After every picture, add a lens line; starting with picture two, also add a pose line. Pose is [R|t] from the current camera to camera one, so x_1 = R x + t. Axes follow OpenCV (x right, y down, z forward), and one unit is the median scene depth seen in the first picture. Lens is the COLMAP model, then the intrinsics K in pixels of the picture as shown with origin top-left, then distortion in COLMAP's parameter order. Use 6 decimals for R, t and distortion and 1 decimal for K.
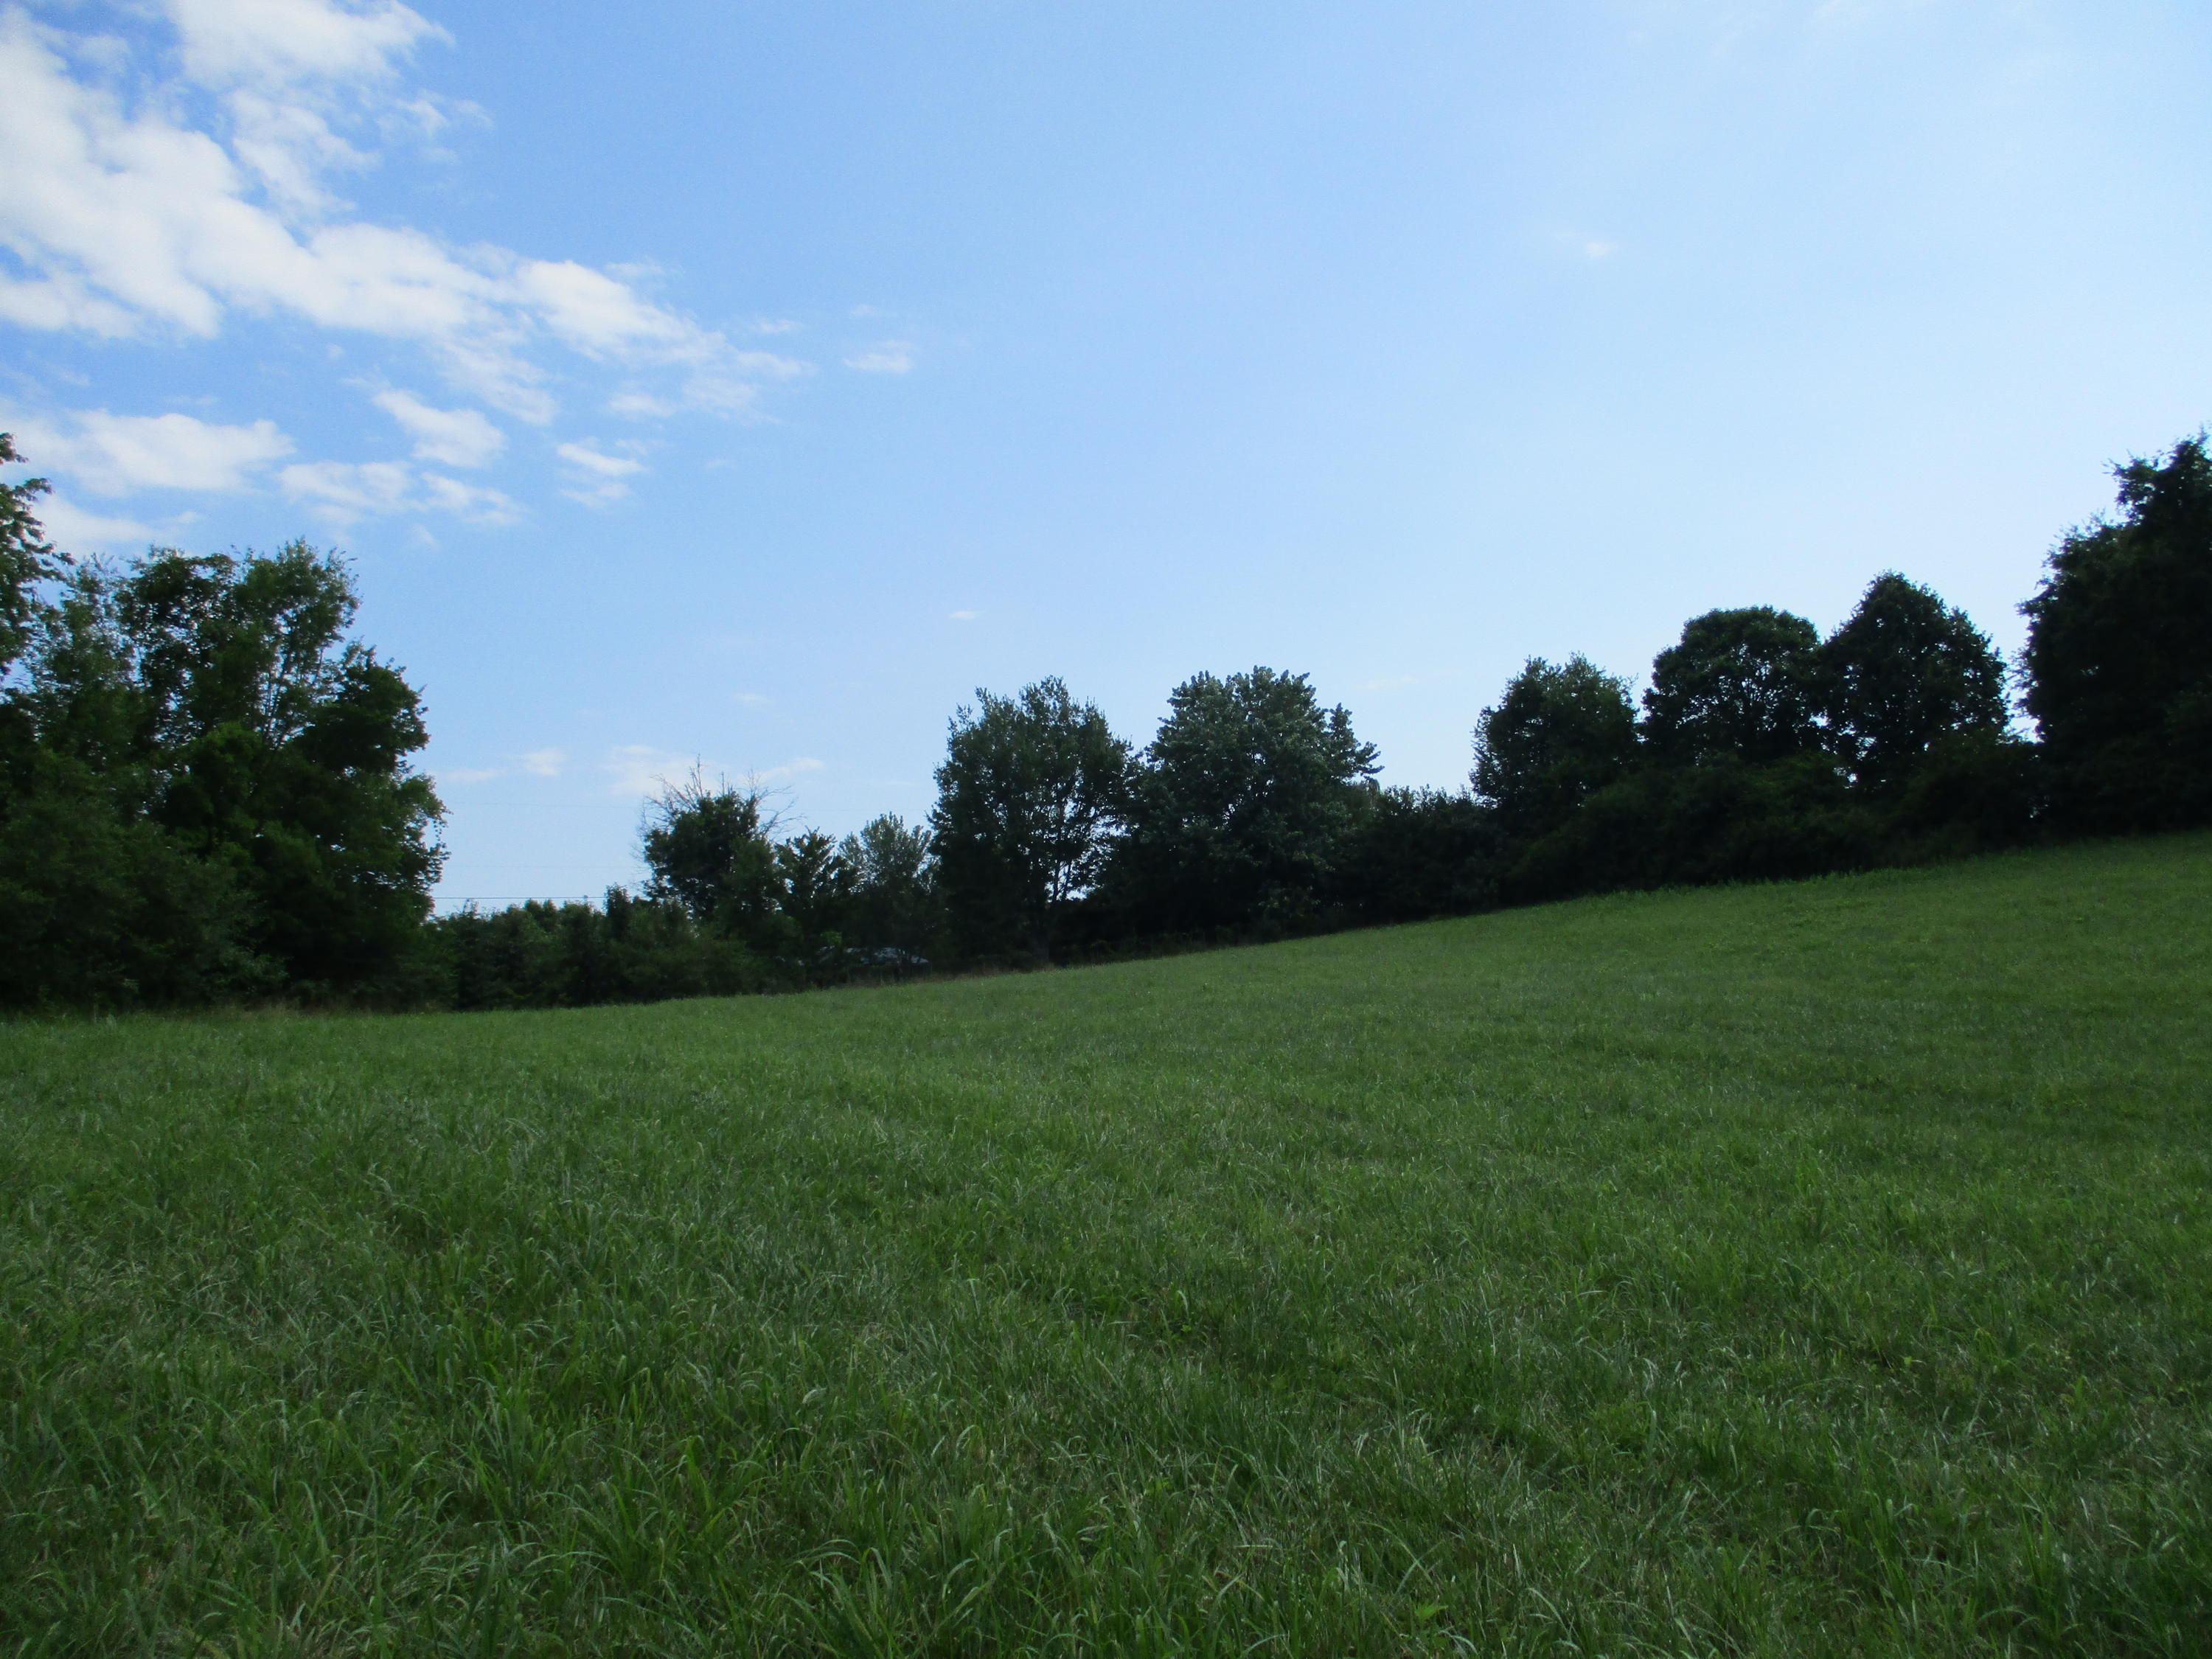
lens RADIAL K [[1845.4, 0, 1106.0], [0, 1845.4, 829.5], [0, 0, 1]] dist [-0.032747, 0.012548]
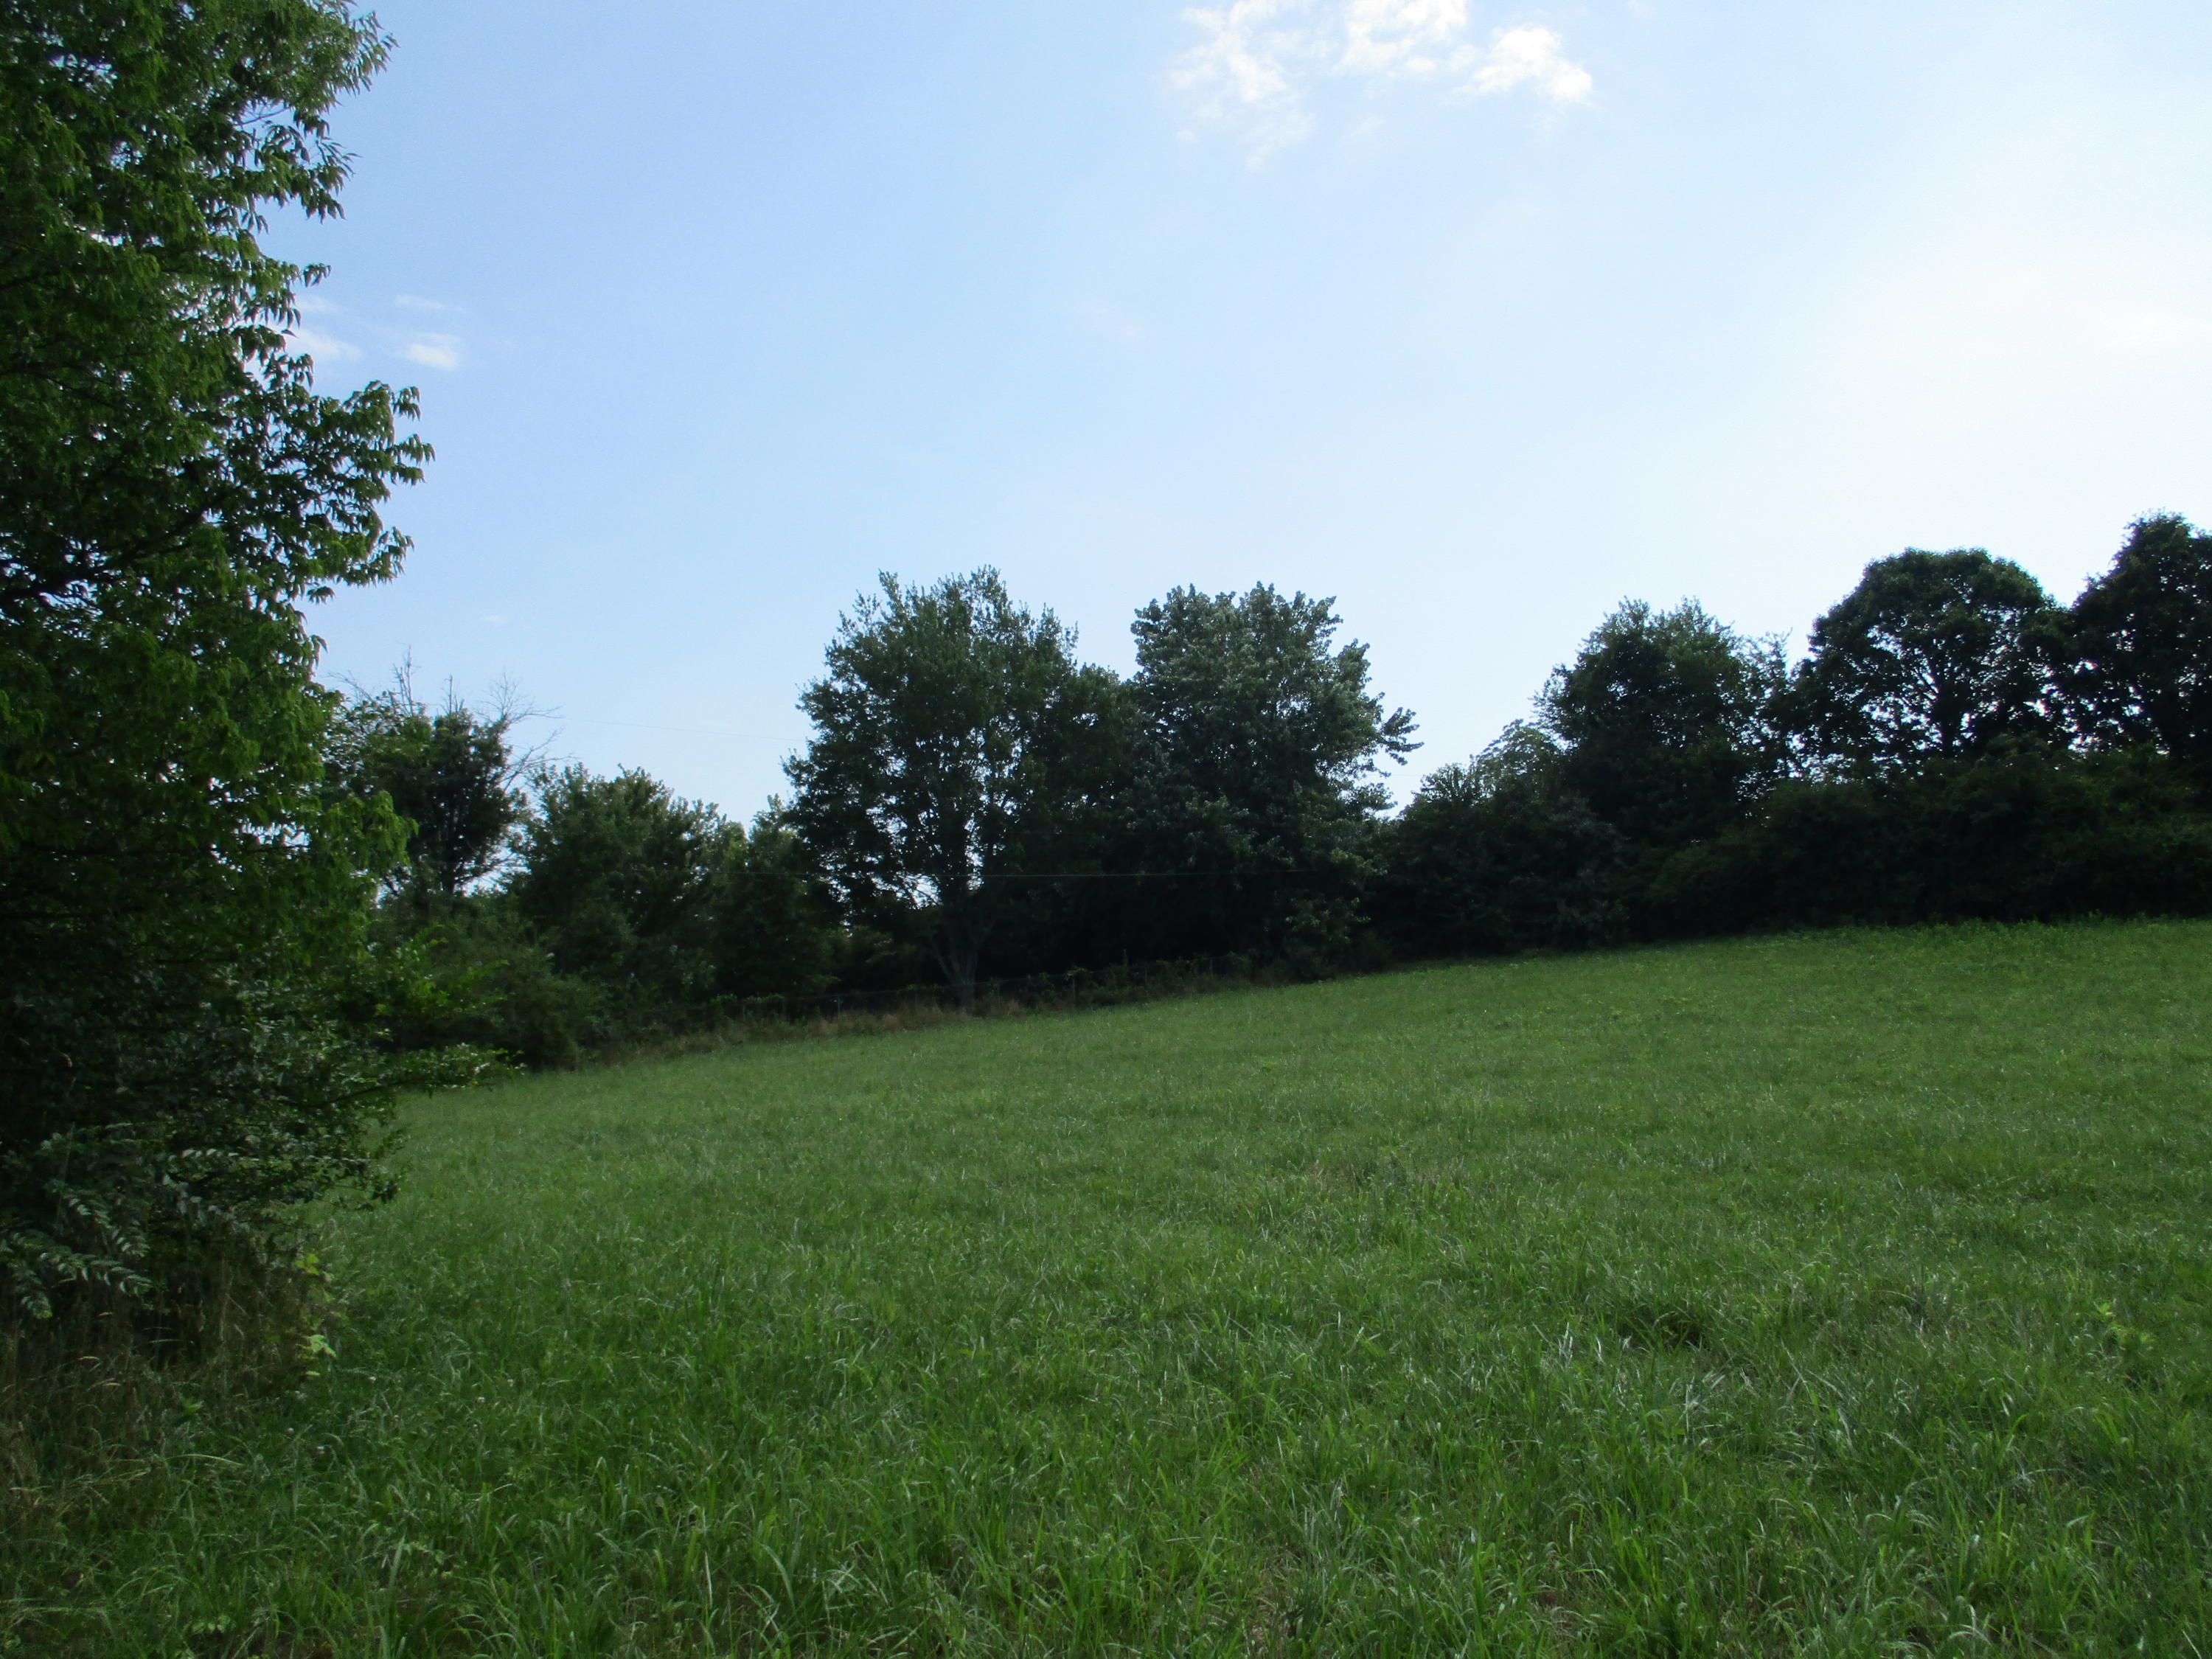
lens RADIAL K [[1845.4, 0, 1106.0], [0, 1845.4, 829.5], [0, 0, 1]] dist [-0.032747, 0.012548]
pose [[0.969409, 0.055074, 0.239194, -0.144795], [-0.051535, 0.998450, -0.021031, 0.023595], [-0.239982, 0.008060, 0.970744, 0.356064]]
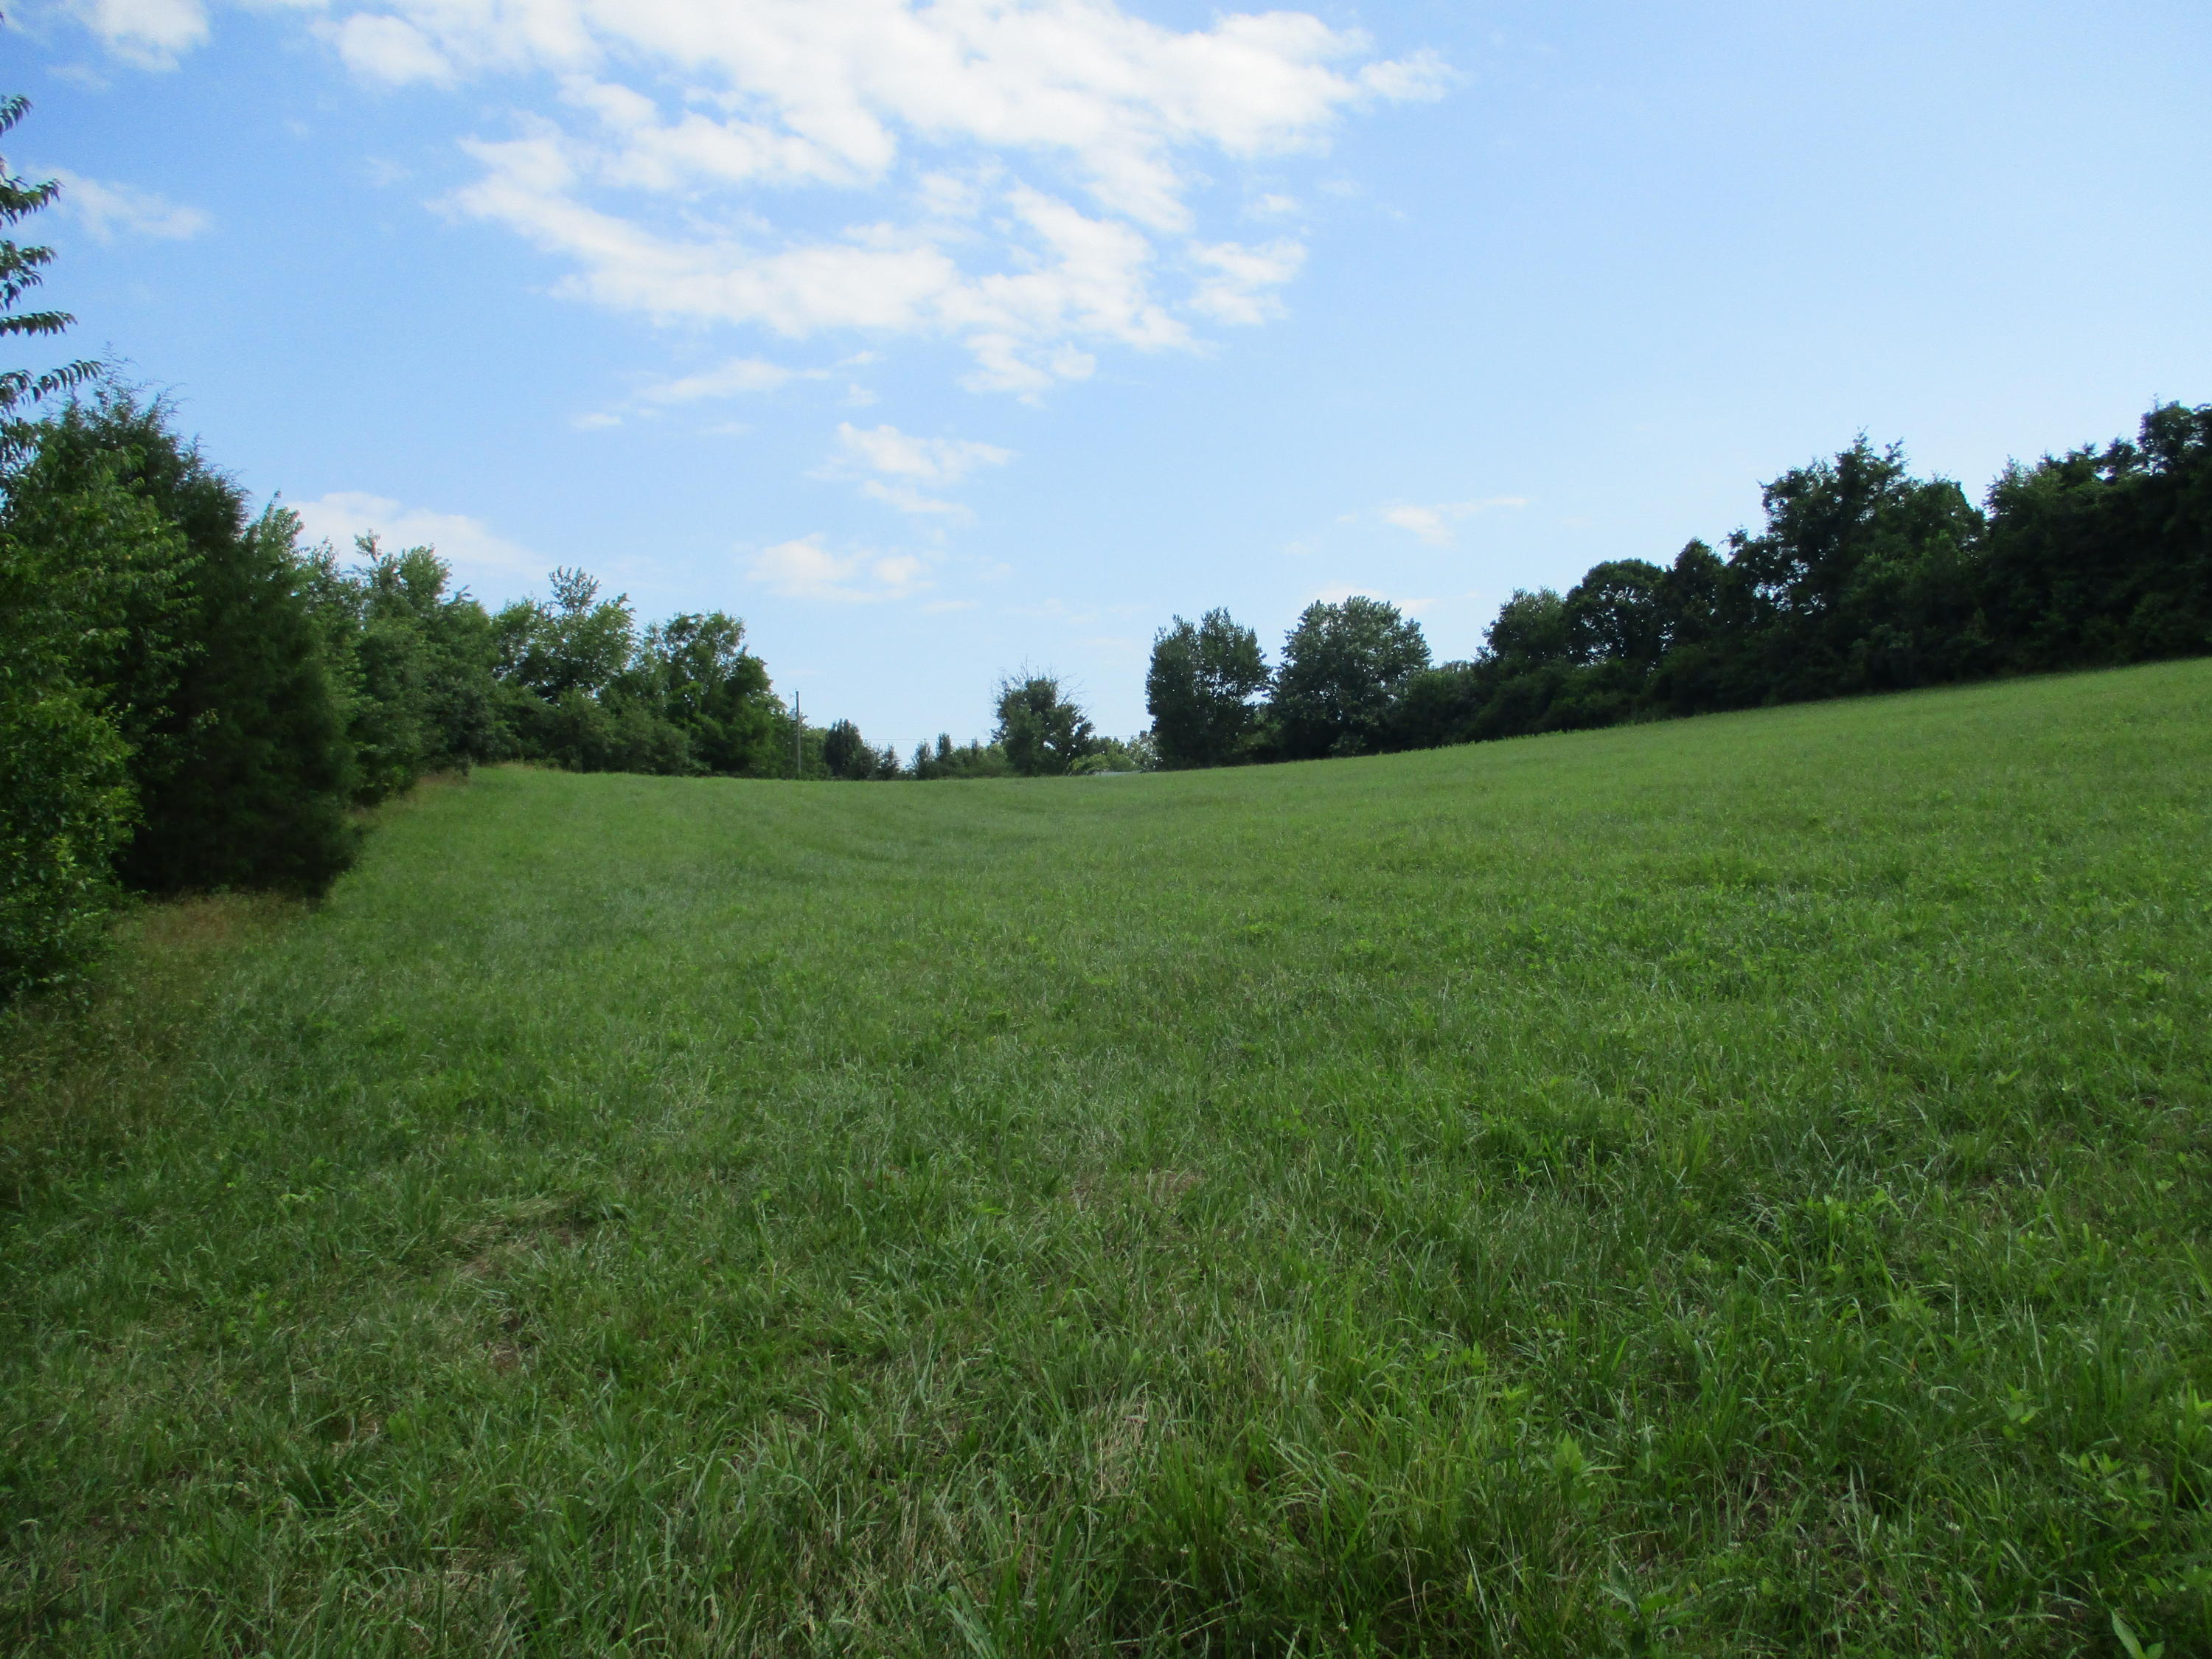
lens RADIAL K [[1845.4, 0, 1106.0], [0, 1845.4, 829.5], [0, 0, 1]] dist [-0.032747, 0.012548]
pose [[0.945195, 0.020752, -0.325848, 0.430599], [0.007419, 0.996355, 0.084976, -0.026922], [0.326423, -0.082736, 0.941596, -0.610263]]
